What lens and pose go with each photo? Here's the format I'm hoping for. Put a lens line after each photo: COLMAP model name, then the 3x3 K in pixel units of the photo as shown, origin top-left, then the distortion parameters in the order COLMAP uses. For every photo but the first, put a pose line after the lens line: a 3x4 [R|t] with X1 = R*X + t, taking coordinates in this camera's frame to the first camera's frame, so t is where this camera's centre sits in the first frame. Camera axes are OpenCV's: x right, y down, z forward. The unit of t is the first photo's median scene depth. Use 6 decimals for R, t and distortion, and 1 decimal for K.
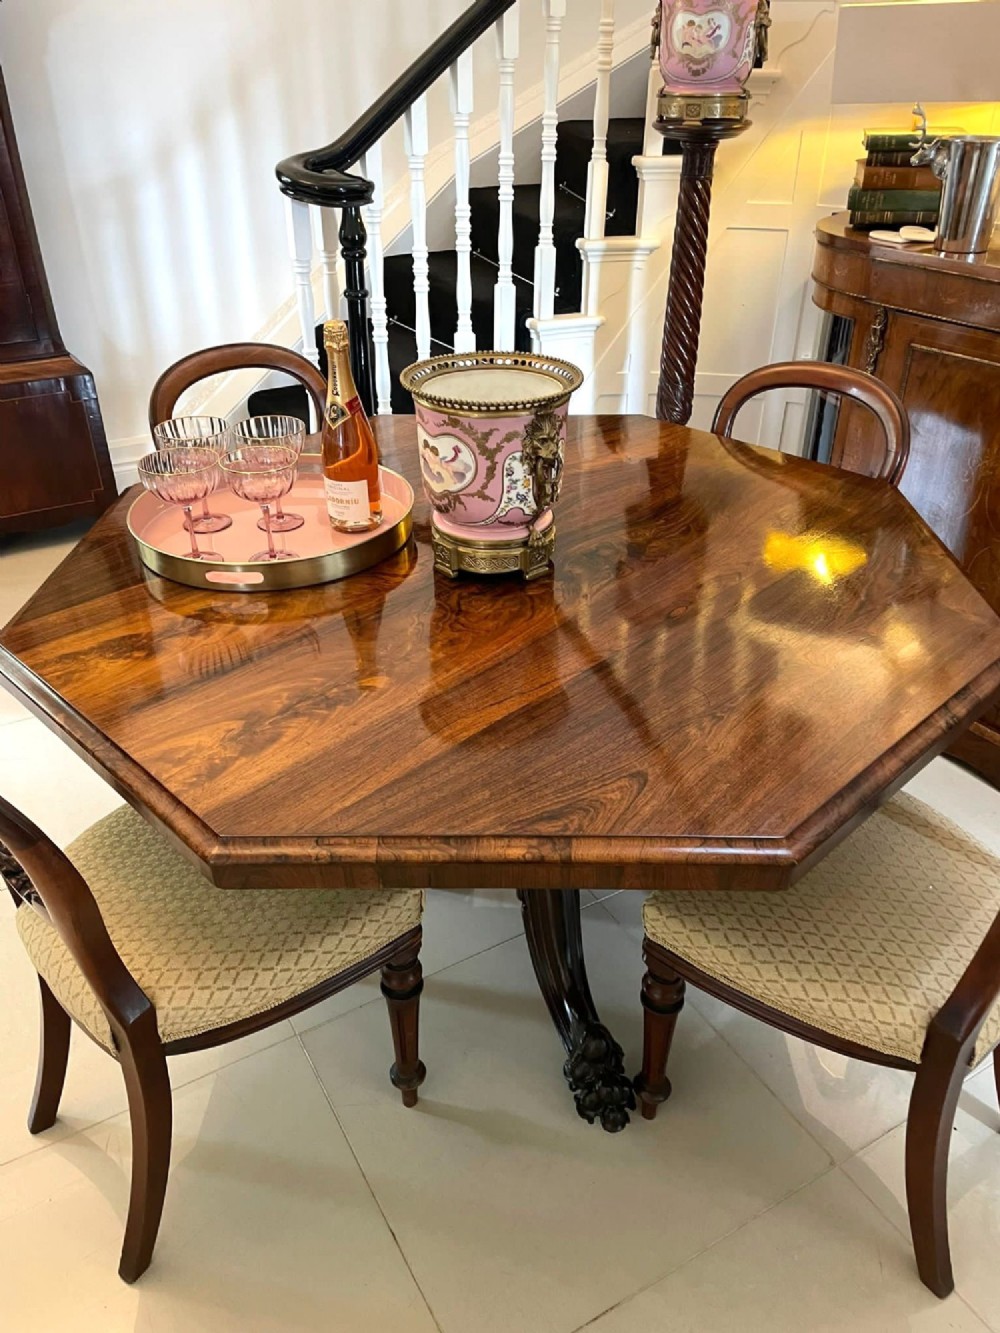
lens RADIAL K [[1063.1, 0, 476.5], [0, 1063.1, 648.1], [0, 0, 1]] dist [0.076535, -0.095167]
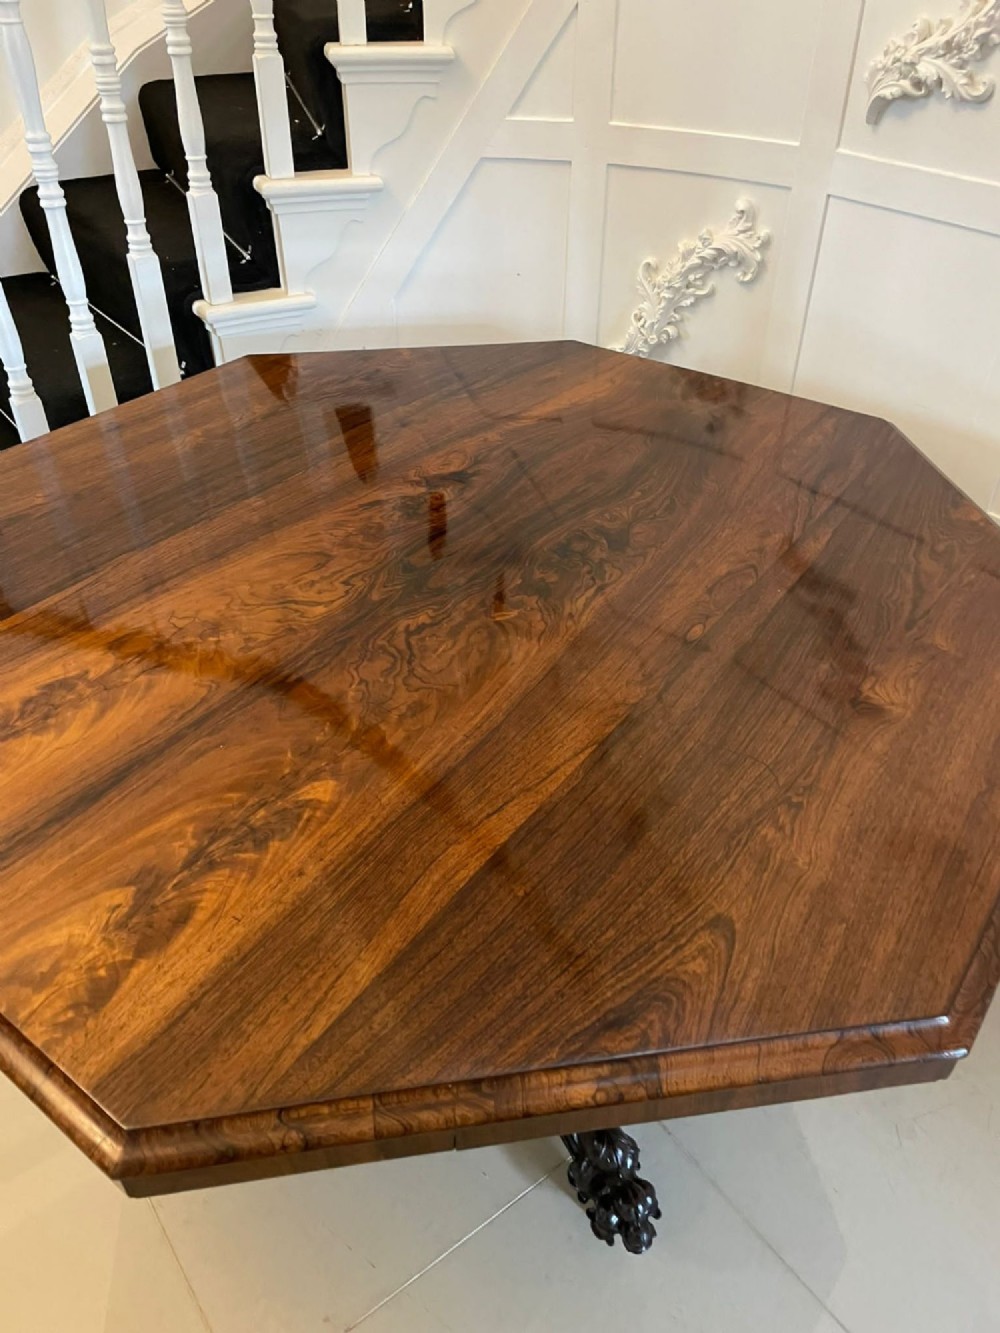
lens RADIAL K [[1063.1, 0, 486.6], [0, 1063.1, 646.4], [0, 0, 1]] dist [0.076535, -0.095167]
pose [[0.987007, -0.087709, 0.134624, -0.080692], [0.073026, 0.991203, 0.110384, -0.151927], [-0.143121, -0.099119, 0.984729, 0.333817]]
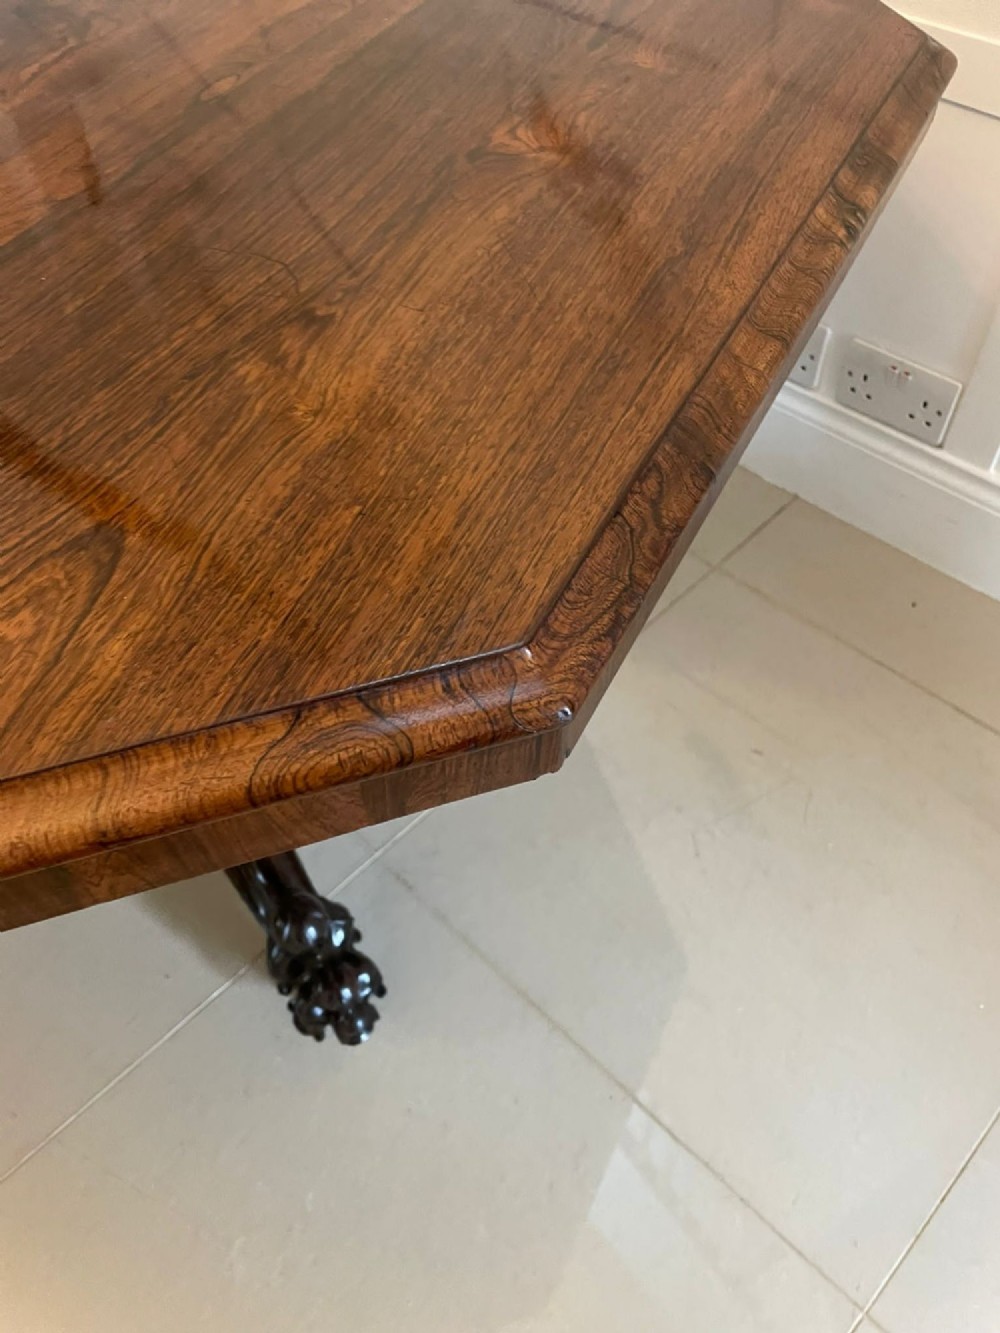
lens RADIAL K [[1063.1, 0, 488.1], [0, 1063.1, 689.1], [0, 0, 1]] dist [0.076535, -0.095167]
pose [[0.950820, -0.256852, 0.173116, 0.196598], [0.180853, 0.914097, 0.362931, 0.061409], [-0.251464, -0.313773, 0.915594, 0.636487]]
